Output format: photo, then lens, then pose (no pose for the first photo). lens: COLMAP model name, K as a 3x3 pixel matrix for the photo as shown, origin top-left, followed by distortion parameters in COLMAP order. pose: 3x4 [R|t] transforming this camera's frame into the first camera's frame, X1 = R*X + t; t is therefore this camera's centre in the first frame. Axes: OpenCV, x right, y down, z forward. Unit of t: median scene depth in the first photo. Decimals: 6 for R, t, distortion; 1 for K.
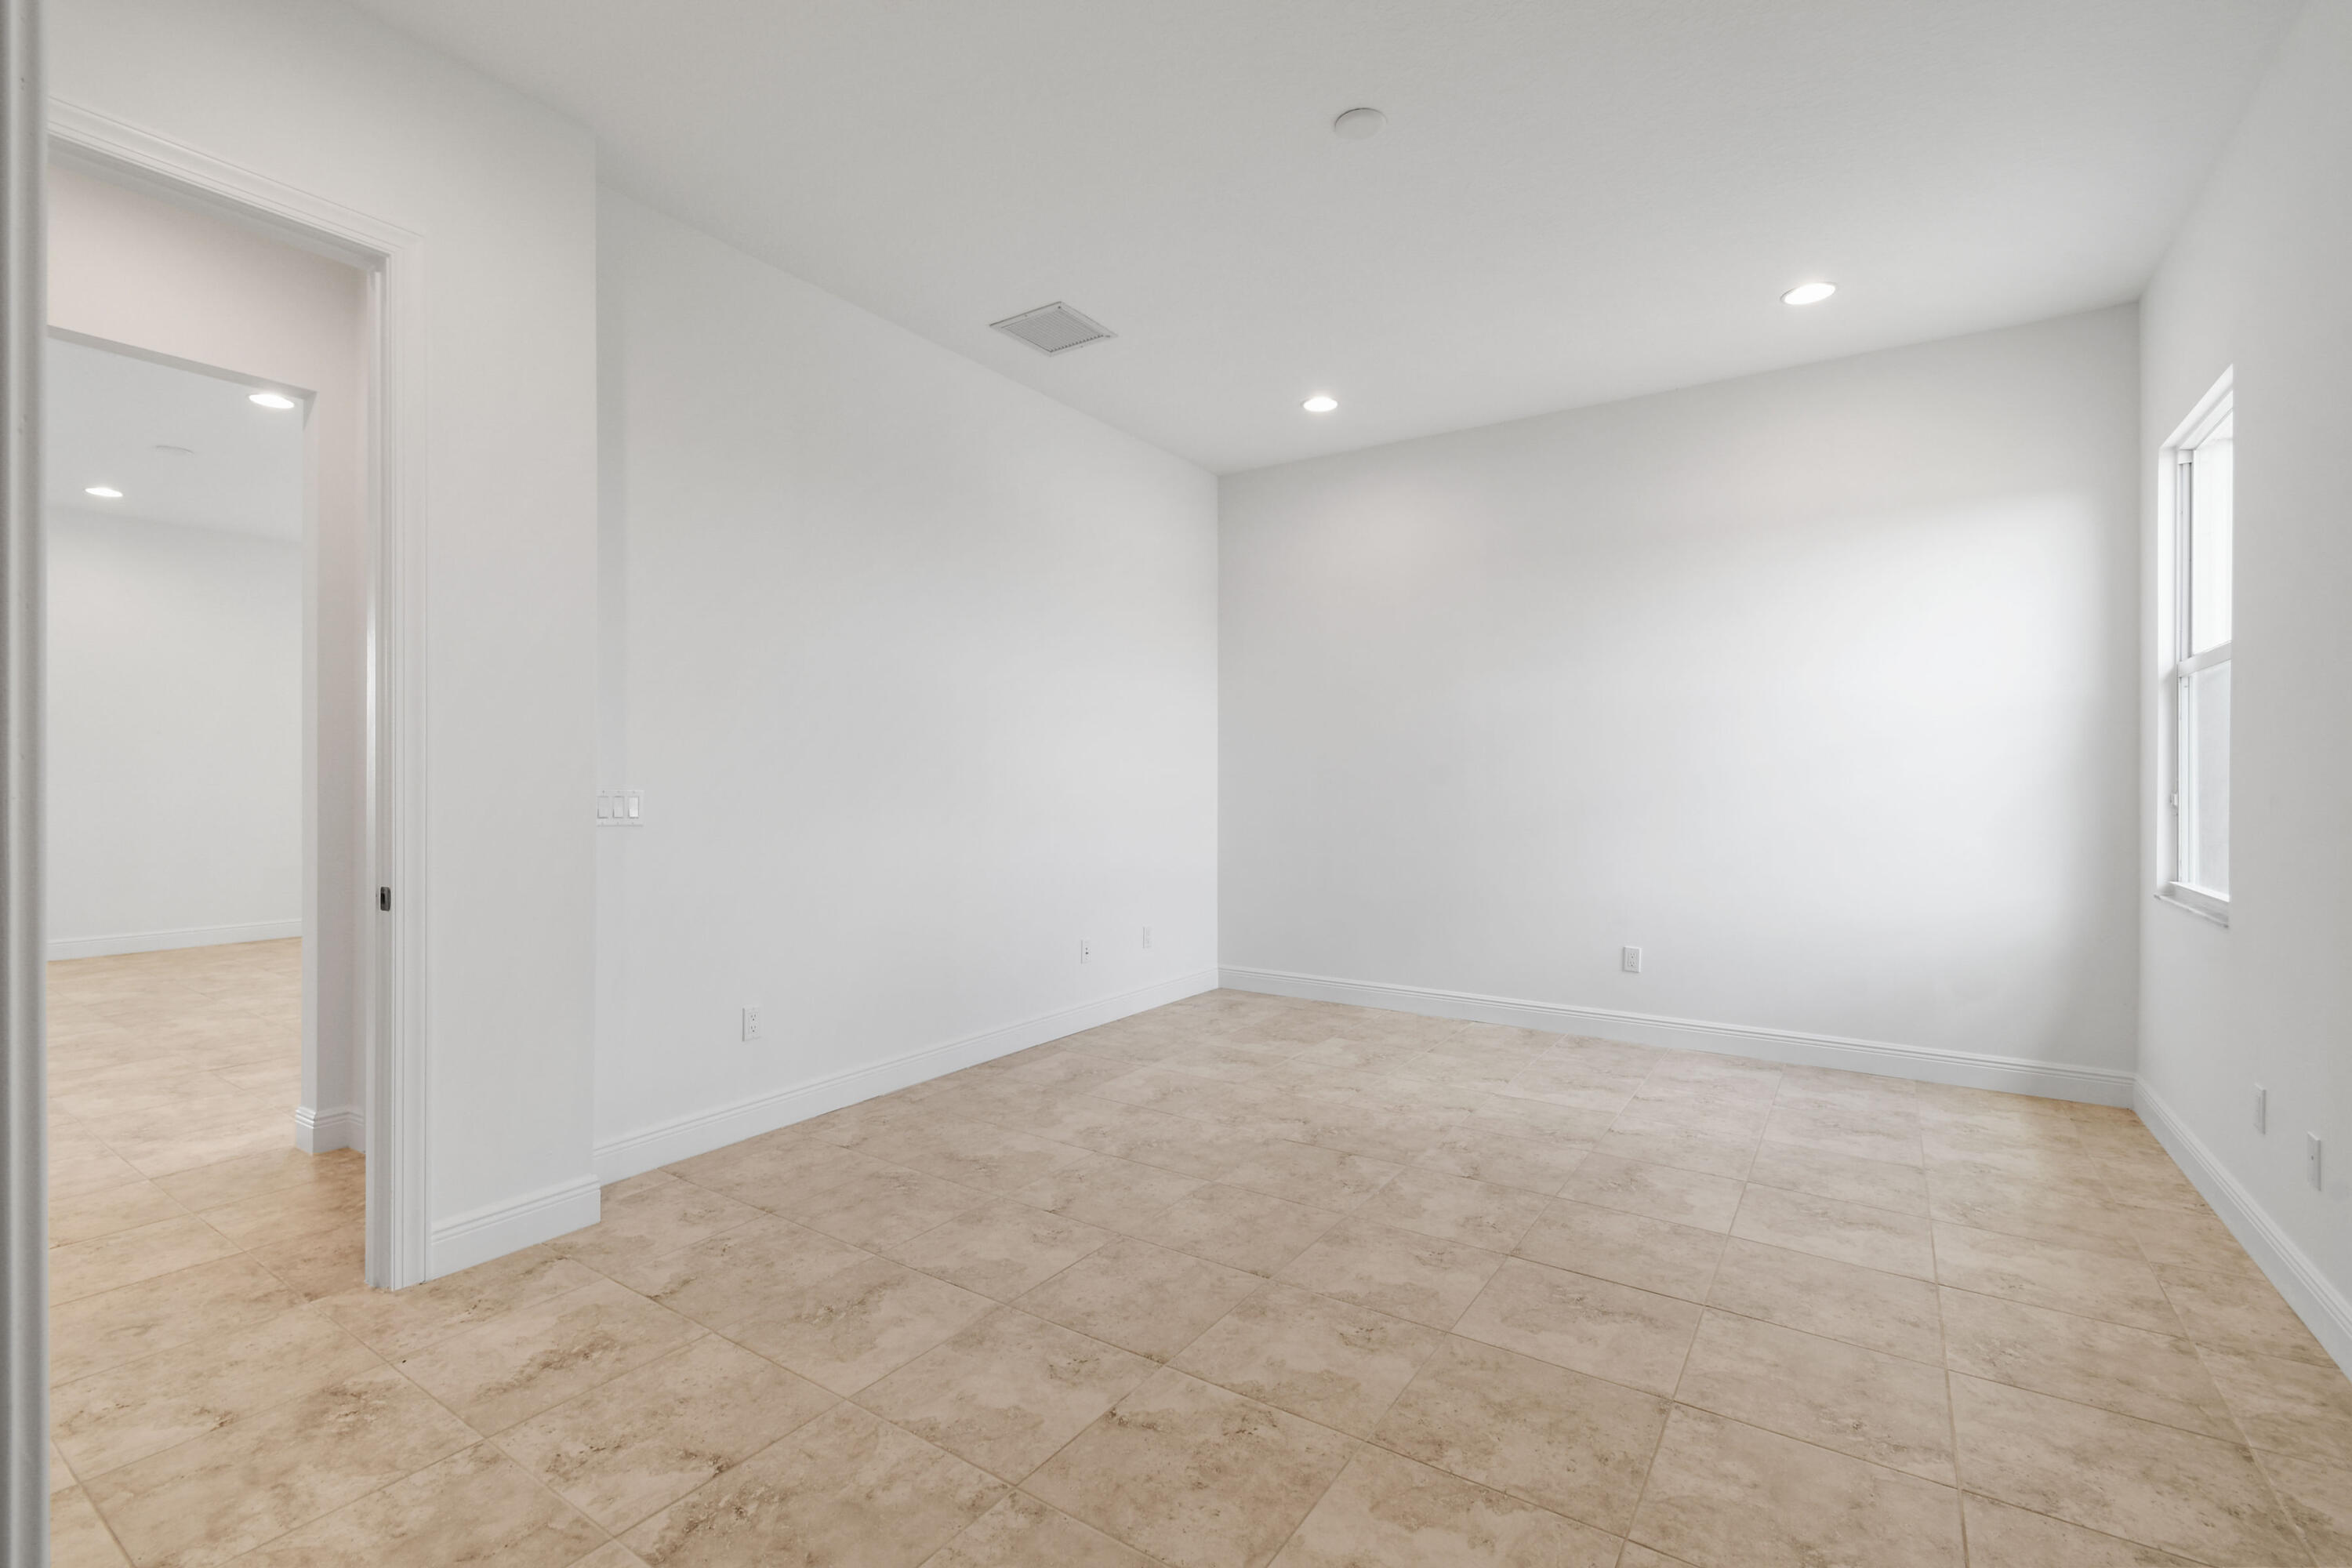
lens RADIAL K [[1038.4, 0, 1175.7], [0, 1038.4, 788.5], [0, 0, 1]] dist [0.011896, -0.005824]
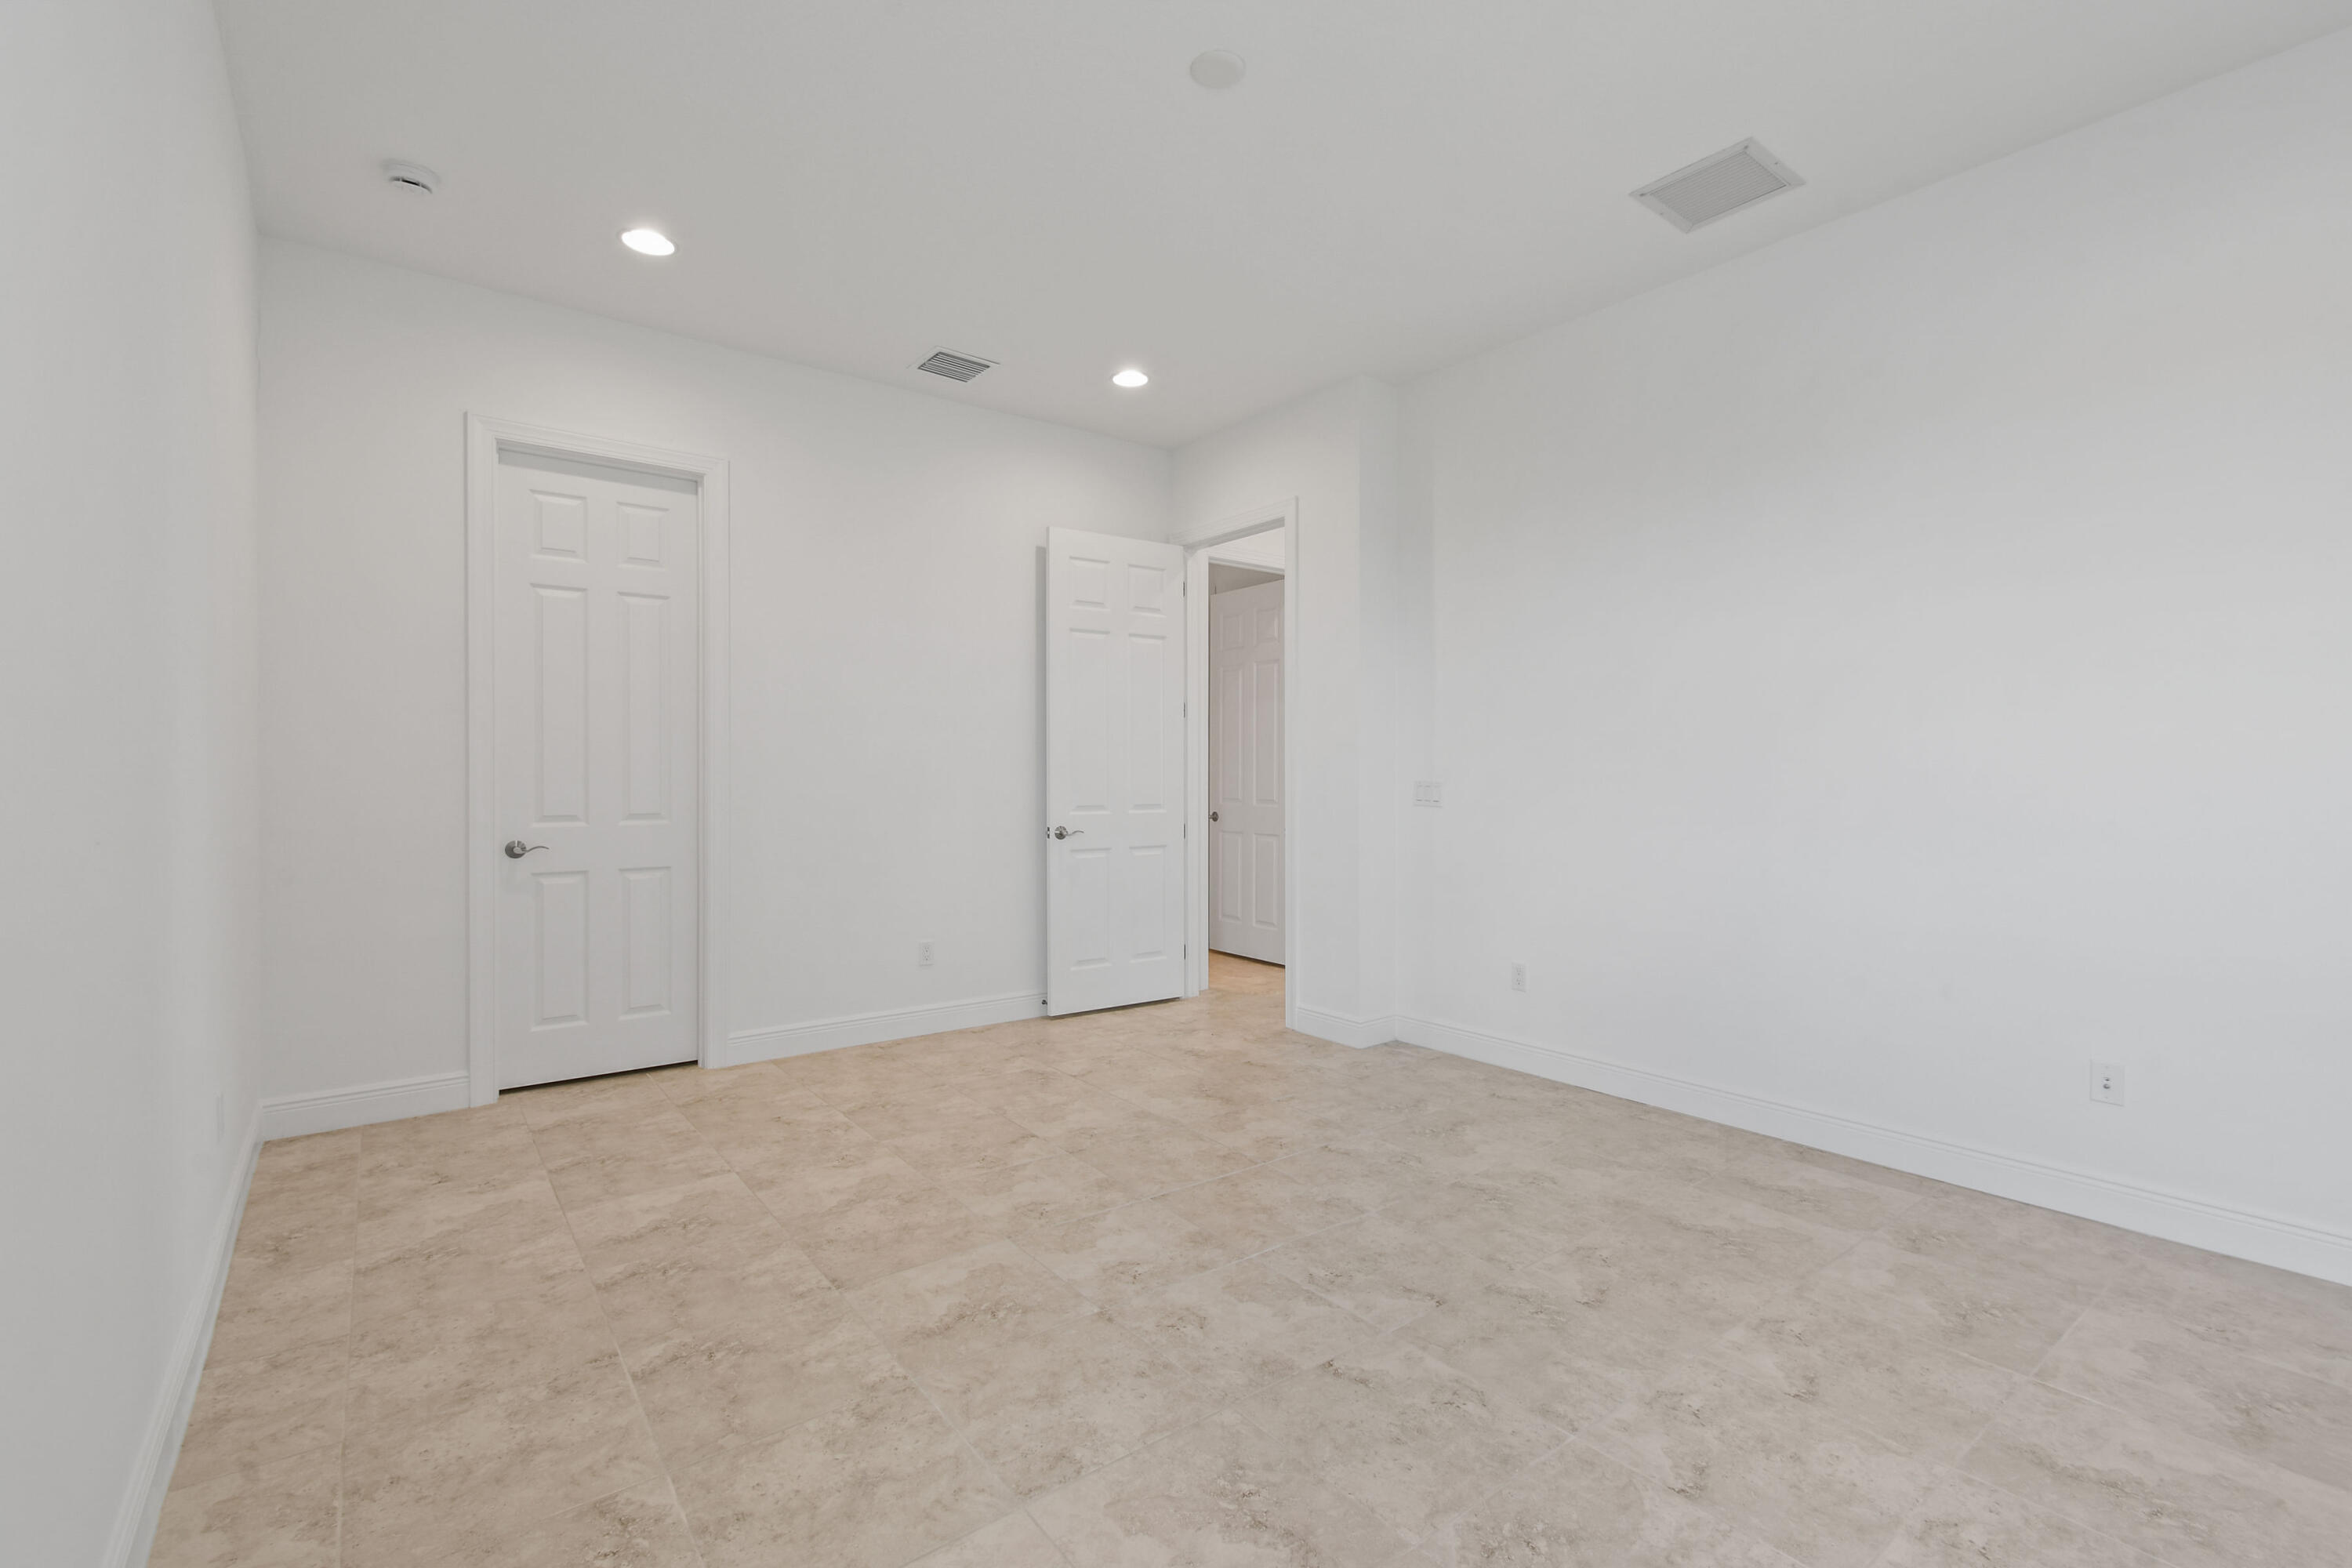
lens RADIAL K [[1038.4, 0, 1174.1], [0, 1038.4, 780.5], [0, 0, 1]] dist [0.011896, -0.005824]
pose [[-0.323472, 0.003999, -0.946229, 0.981707], [-0.009463, 0.999927, 0.007461, -0.005964], [0.946190, 0.011368, -0.323411, 1.159402]]
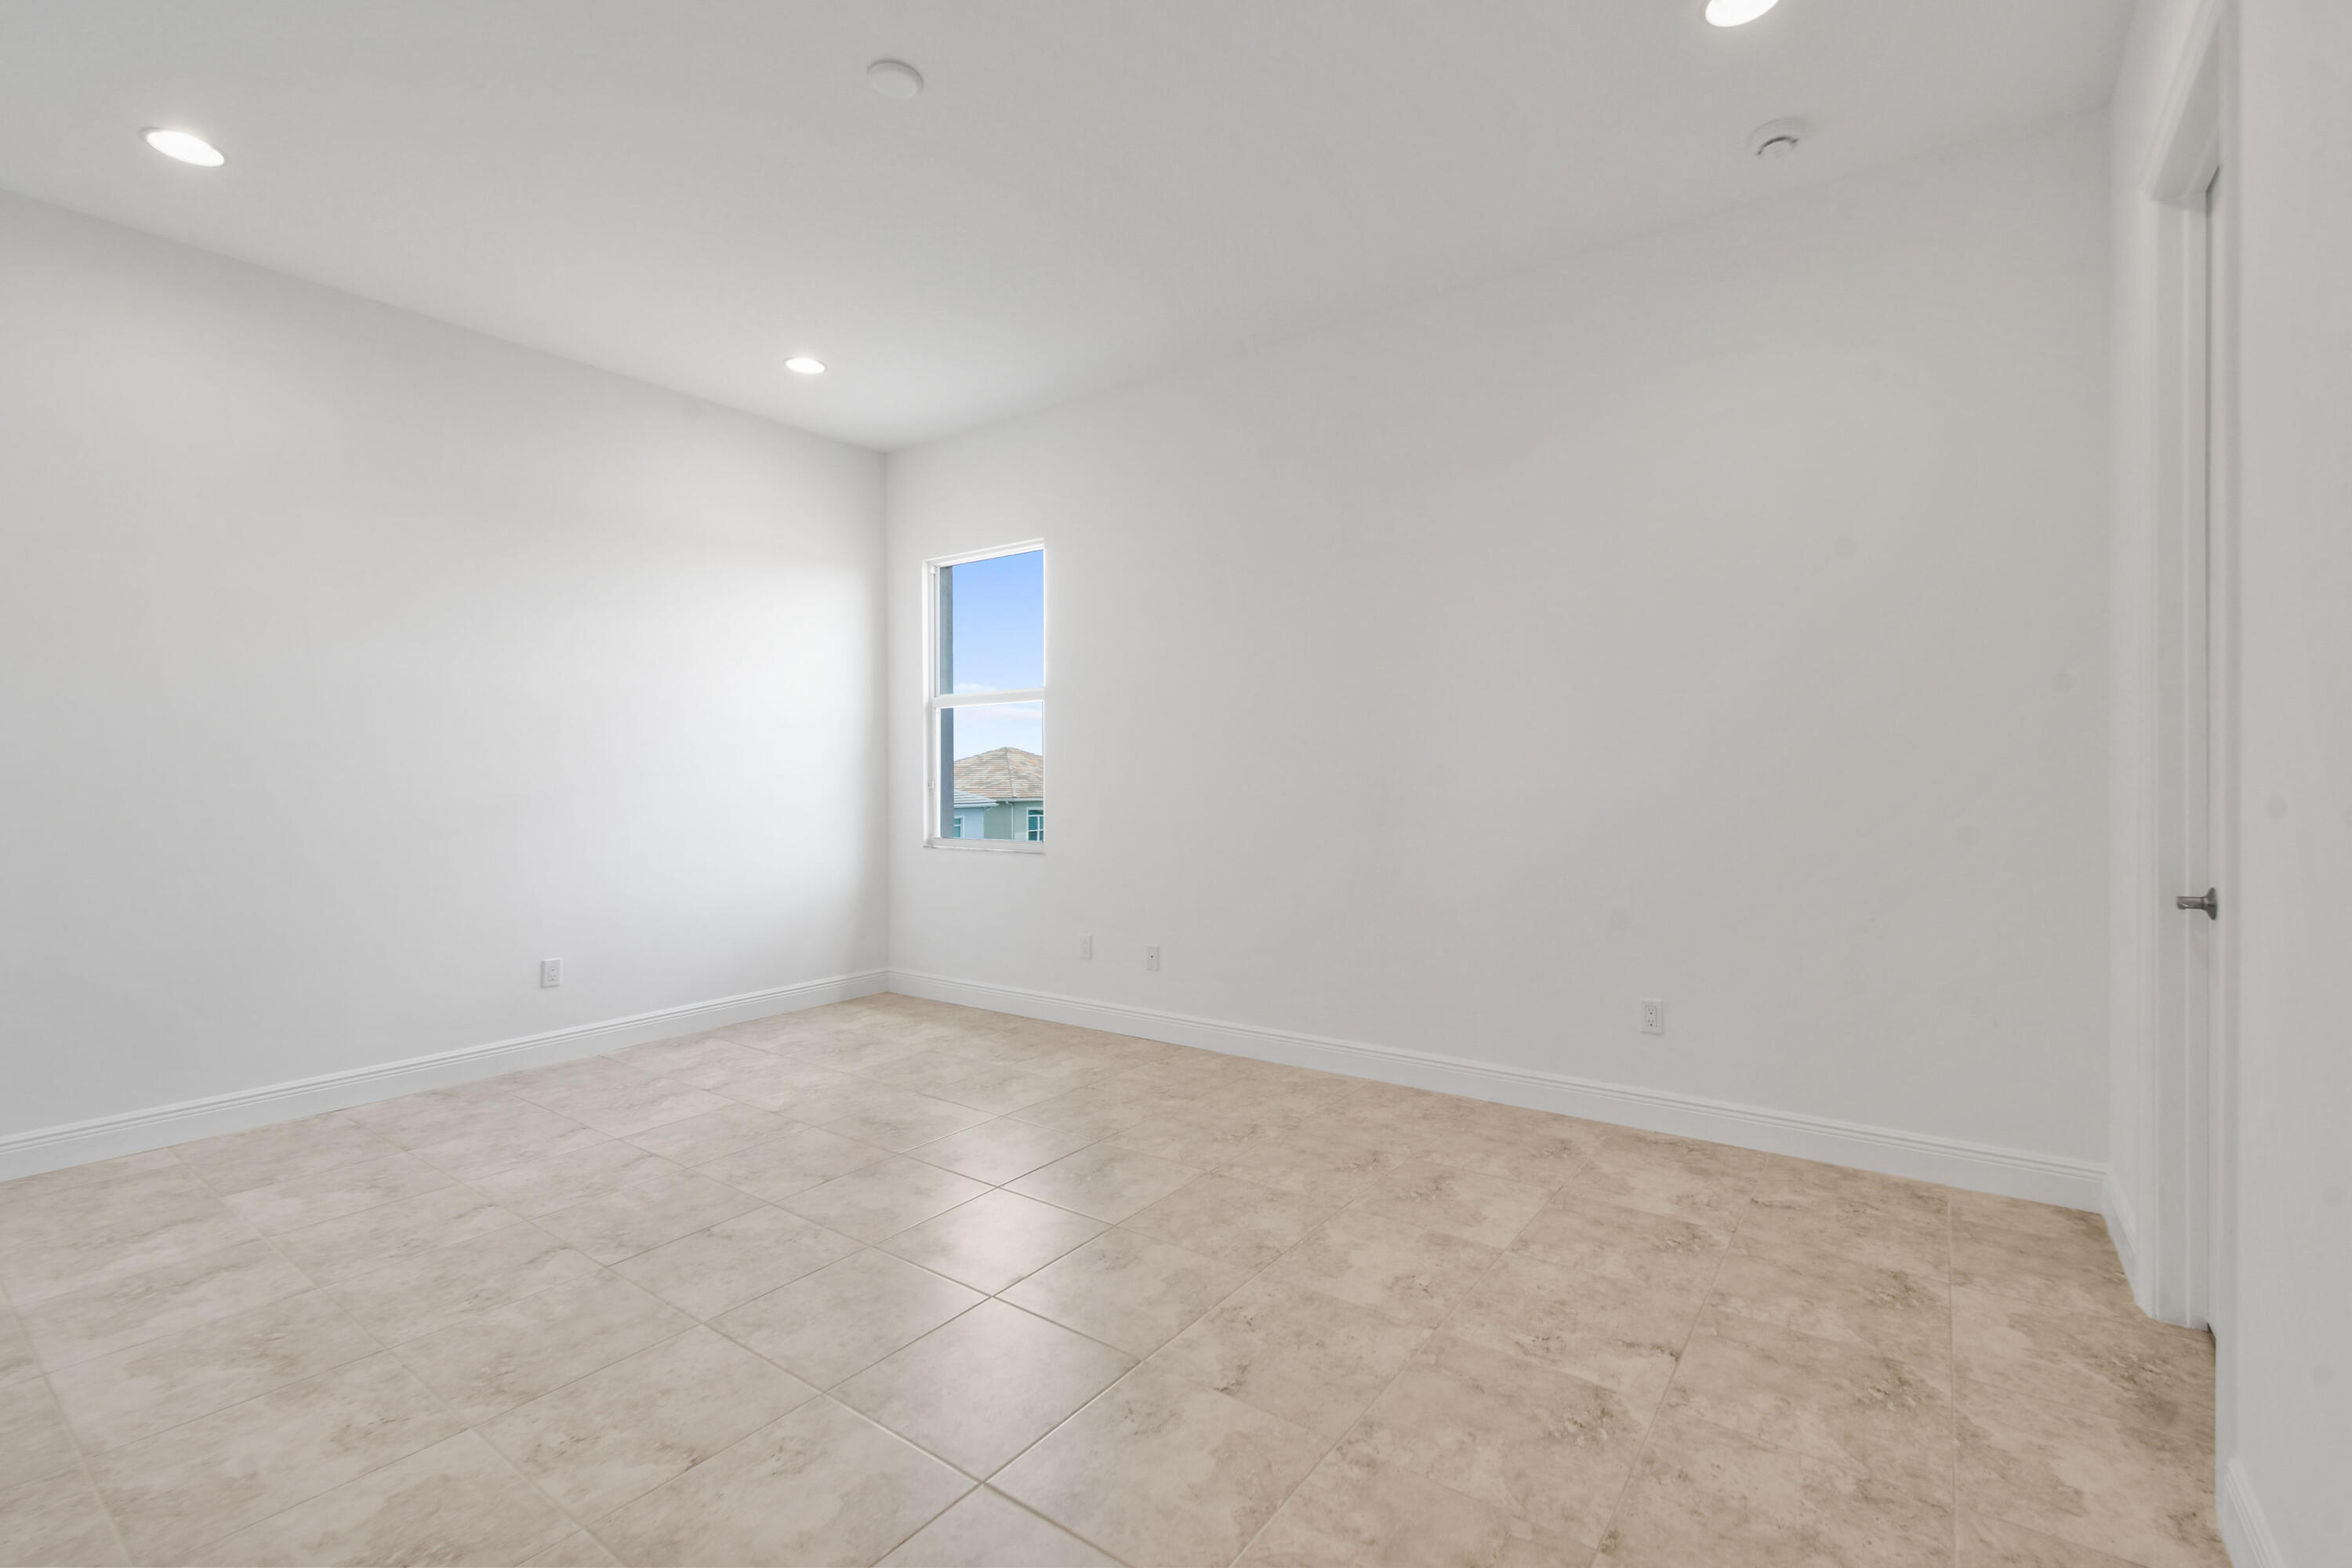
lens RADIAL K [[1038.4, 0, 1190.1], [0, 1038.4, 779.0], [0, 0, 1]] dist [0.011896, -0.005824]
pose [[0.028586, -0.008406, 0.999556, -0.704113], [0.014774, 0.999859, 0.007986, -0.004786], [-0.999482, 0.014539, 0.028706, 0.650006]]
